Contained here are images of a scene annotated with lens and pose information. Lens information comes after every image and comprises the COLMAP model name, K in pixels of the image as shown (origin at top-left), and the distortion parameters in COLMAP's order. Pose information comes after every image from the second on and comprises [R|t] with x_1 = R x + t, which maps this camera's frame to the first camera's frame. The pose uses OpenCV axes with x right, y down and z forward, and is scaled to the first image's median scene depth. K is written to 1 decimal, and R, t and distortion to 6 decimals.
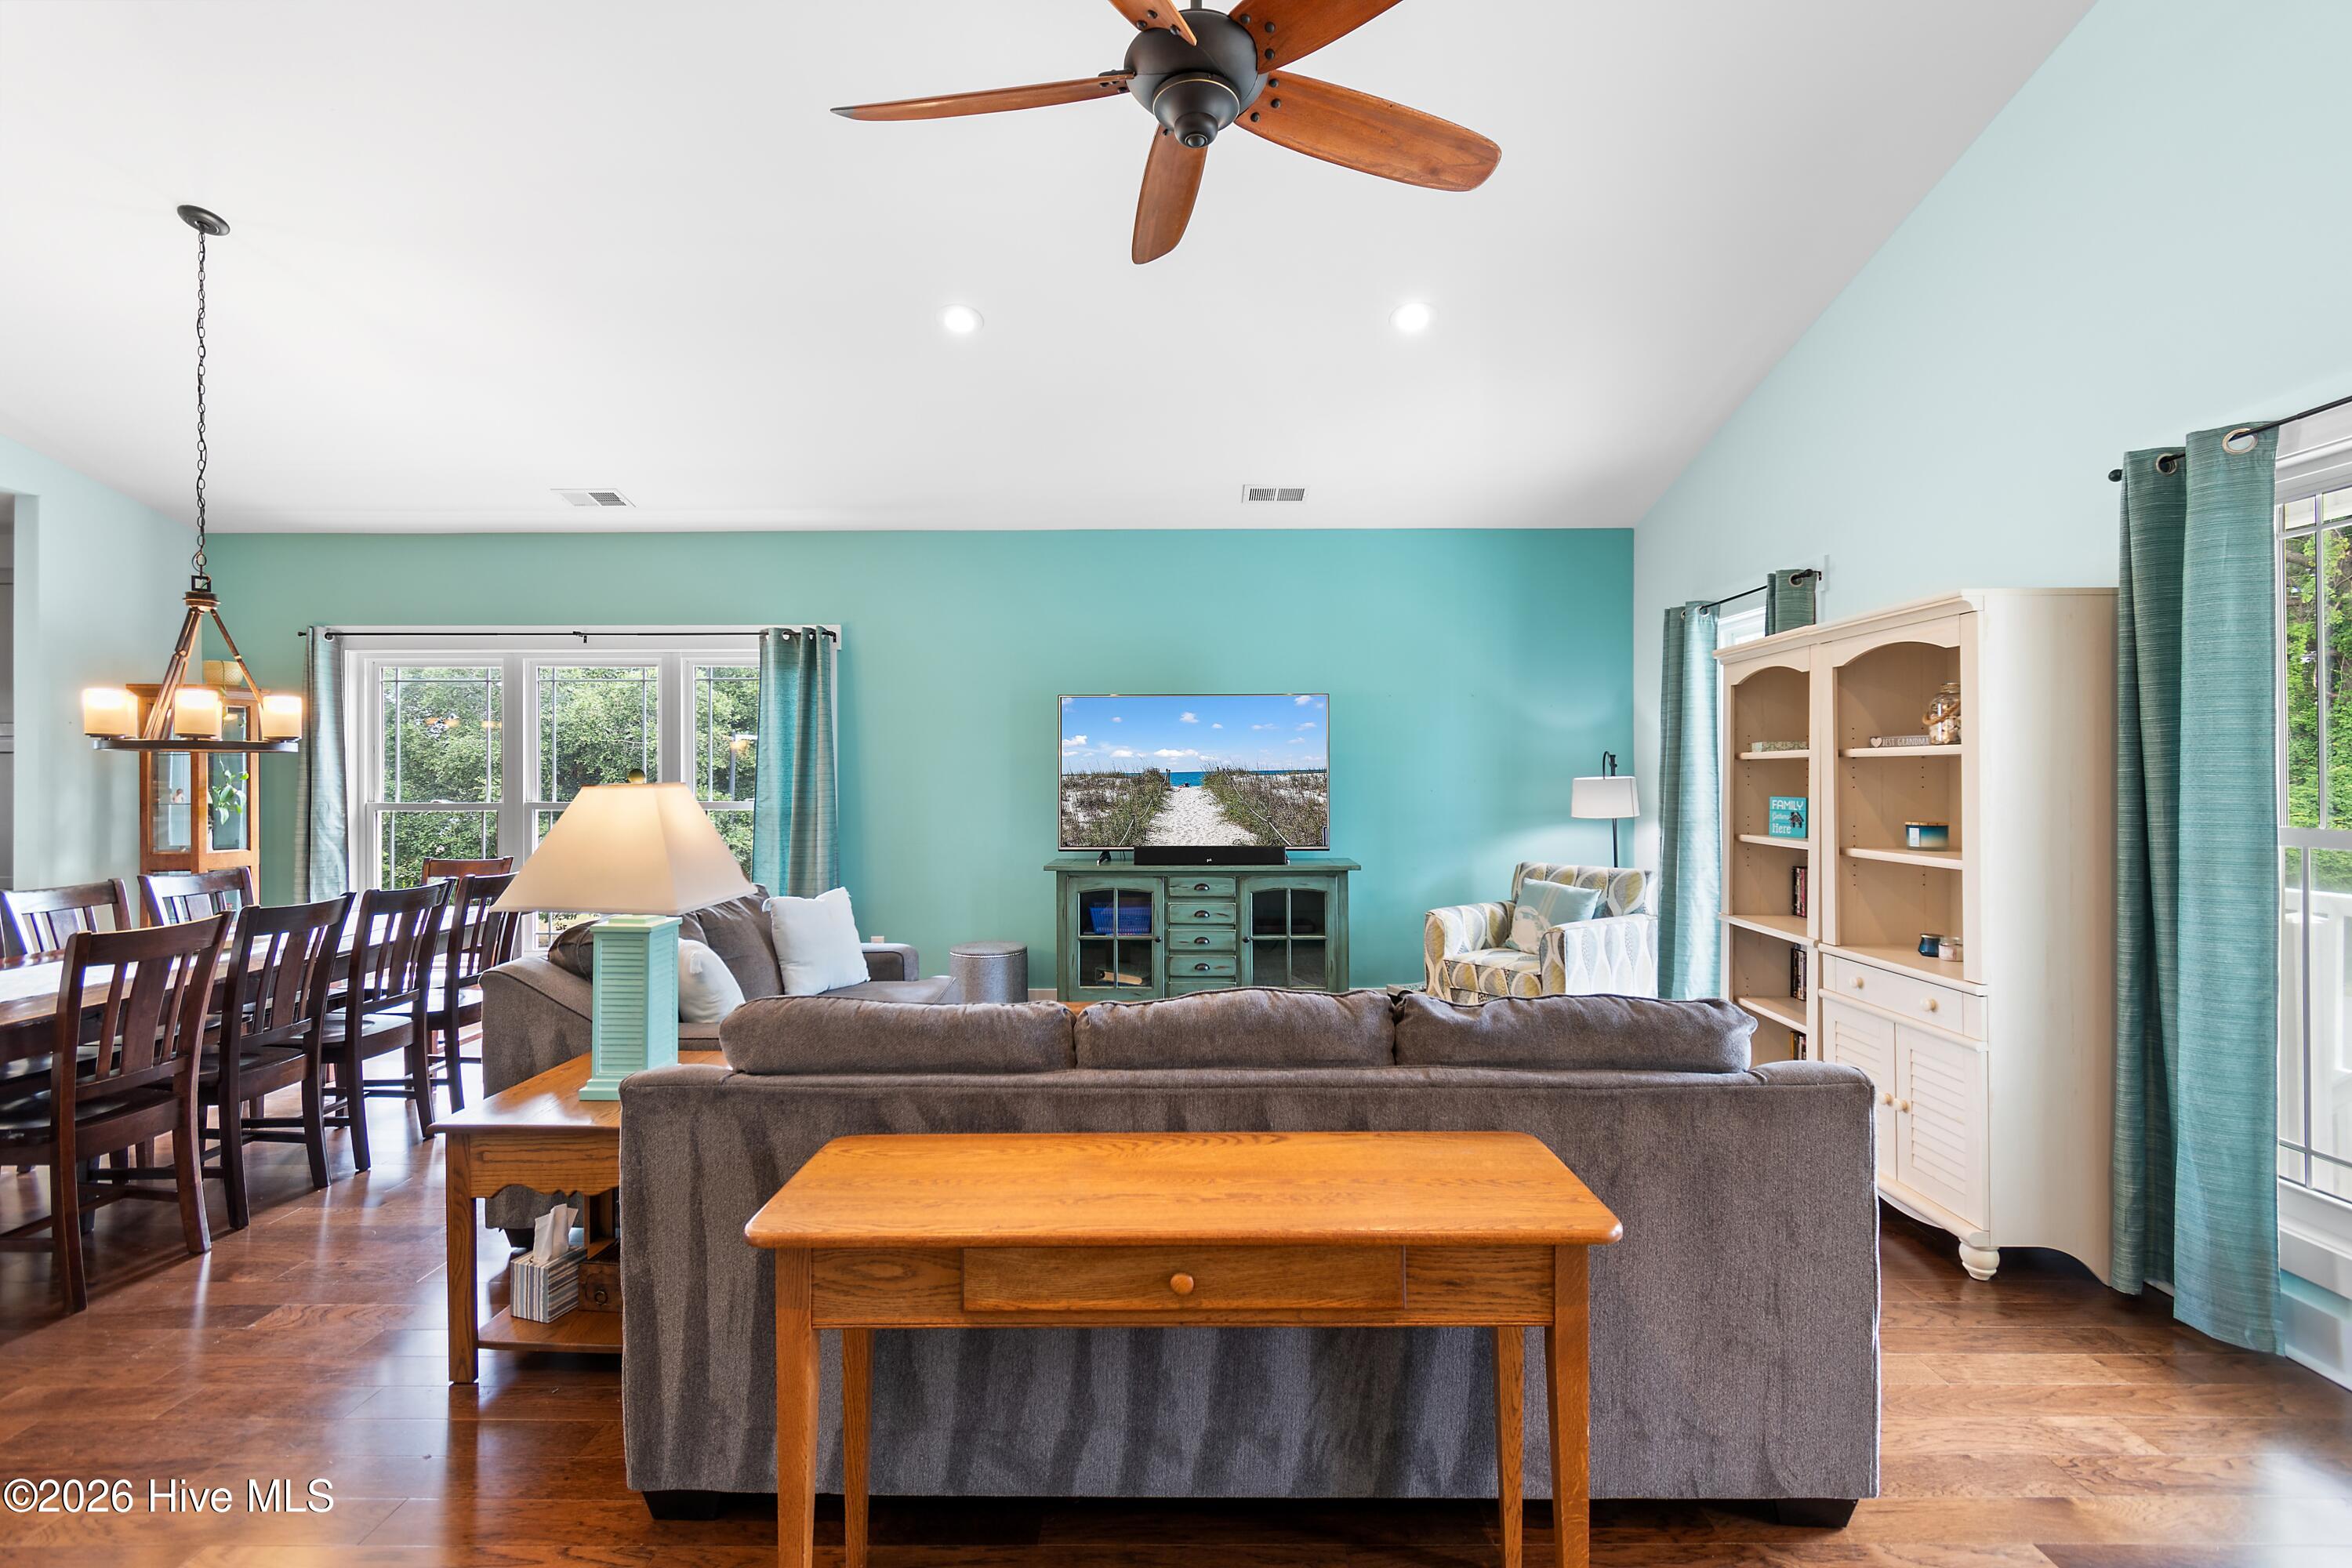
lens RADIAL K [[1038.4, 0, 1180.8], [0, 1038.4, 777.5], [0, 0, 1]] dist [0.001405, -0.000696]
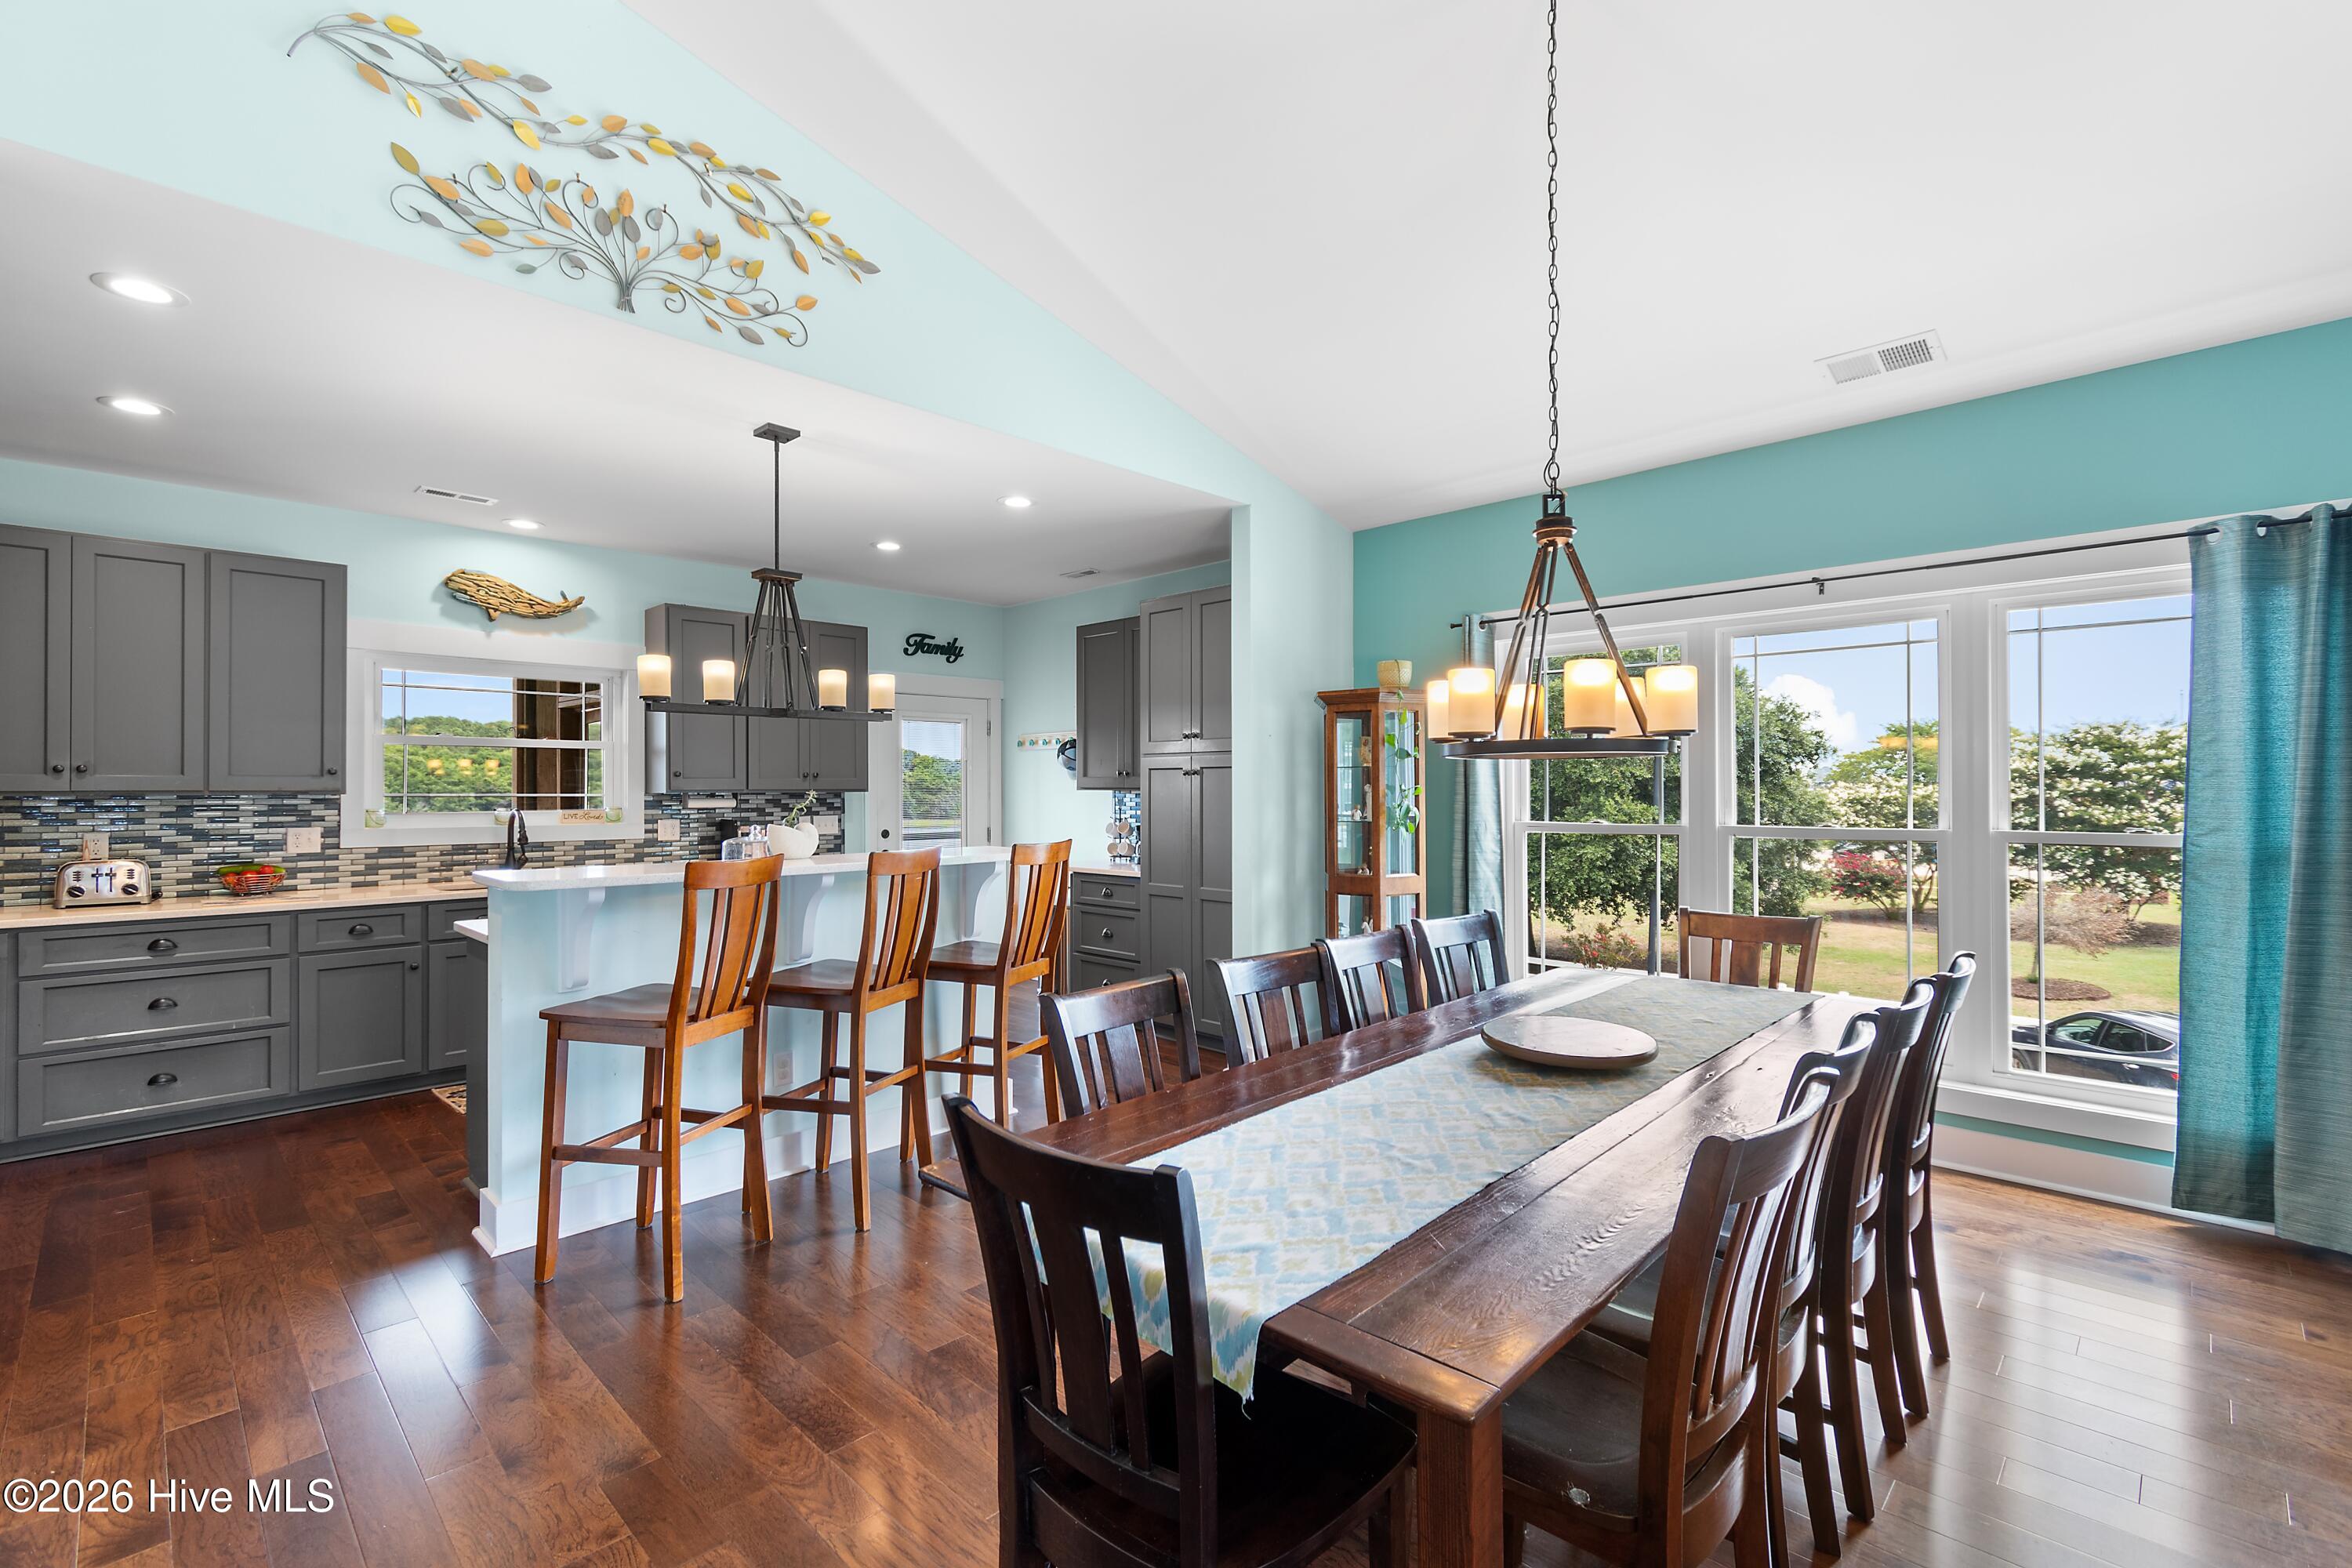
lens RADIAL K [[1039.0, 0, 1178.8], [0, 1039.0, 790.0], [0, 0, 1]] dist [0.000998, -0.000793]
pose [[0.715230, -0.000025, -0.698889, -0.742878], [0.002091, 0.999996, 0.002105, -0.006483], [0.698886, -0.002967, 0.715227, 0.405684]]
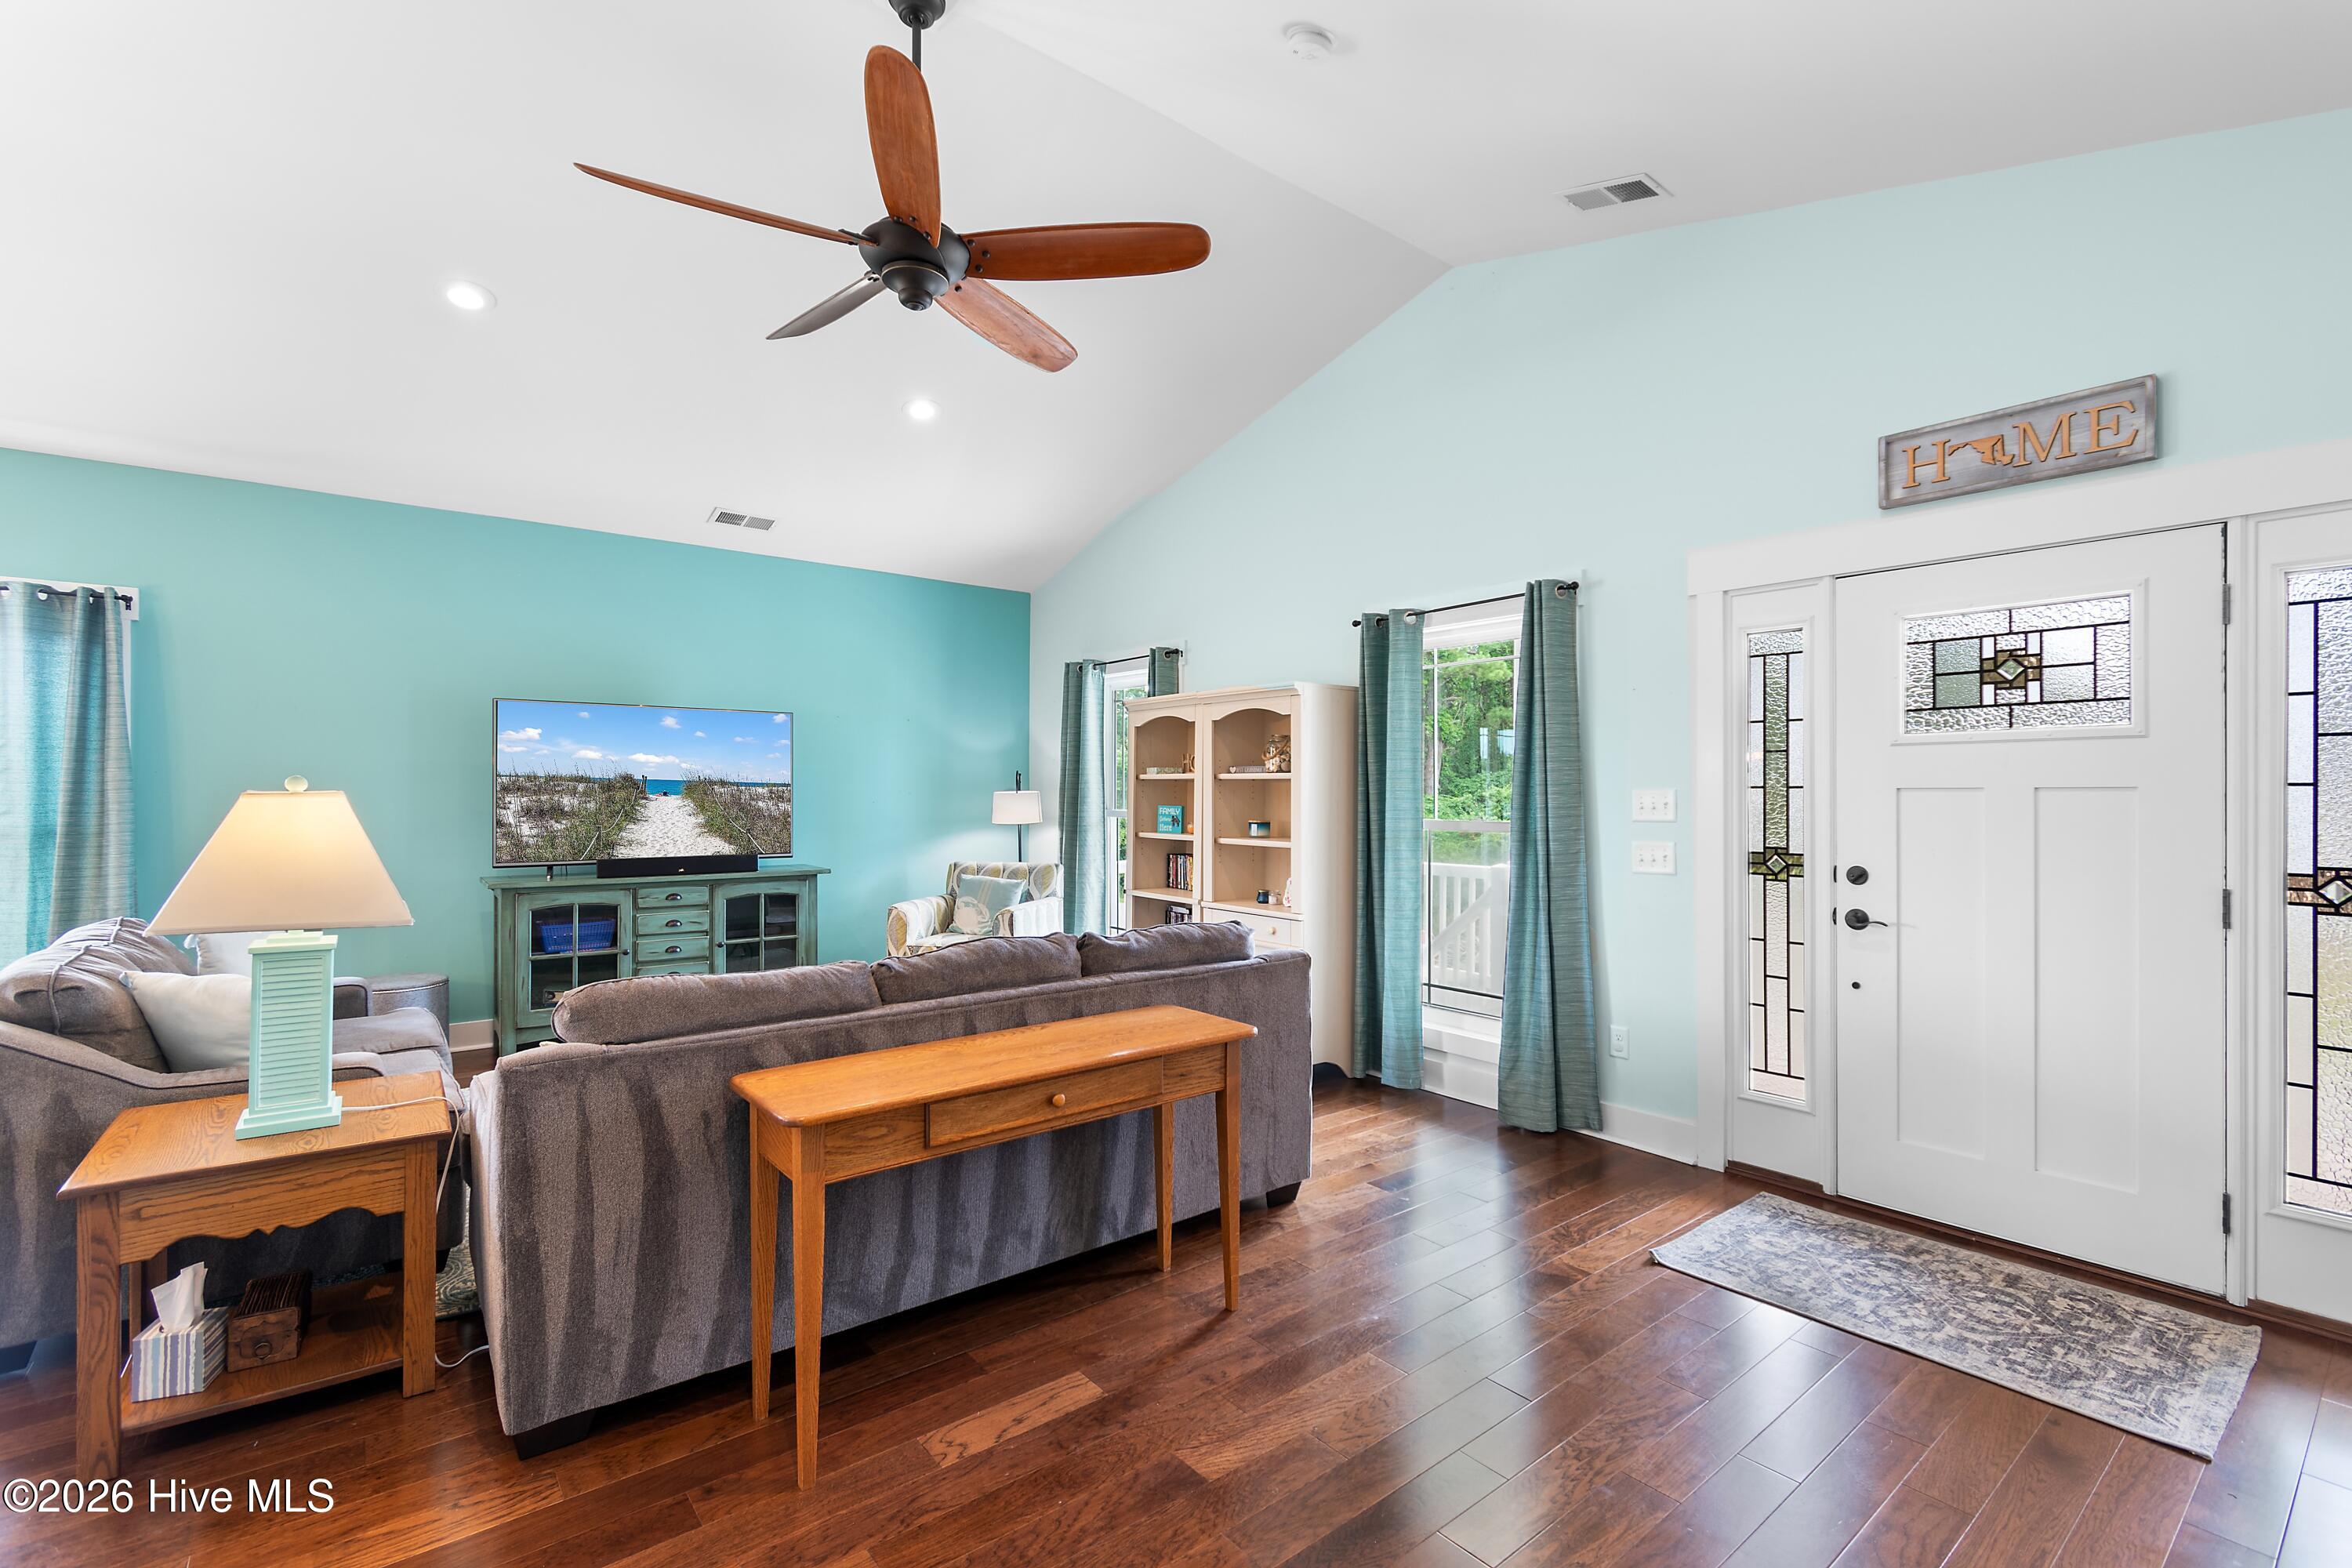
lens RADIAL K [[1037.5, 0, 1181.9], [0, 1037.5, 798.1], [0, 0, 1]] dist [0.001728, 0.000149]
pose [[0.777572, 0.001737, 0.628792, -0.391615], [-0.005882, 0.999973, 0.004511, 0.001985], [-0.628767, -0.007206, 0.777561, -0.172587]]
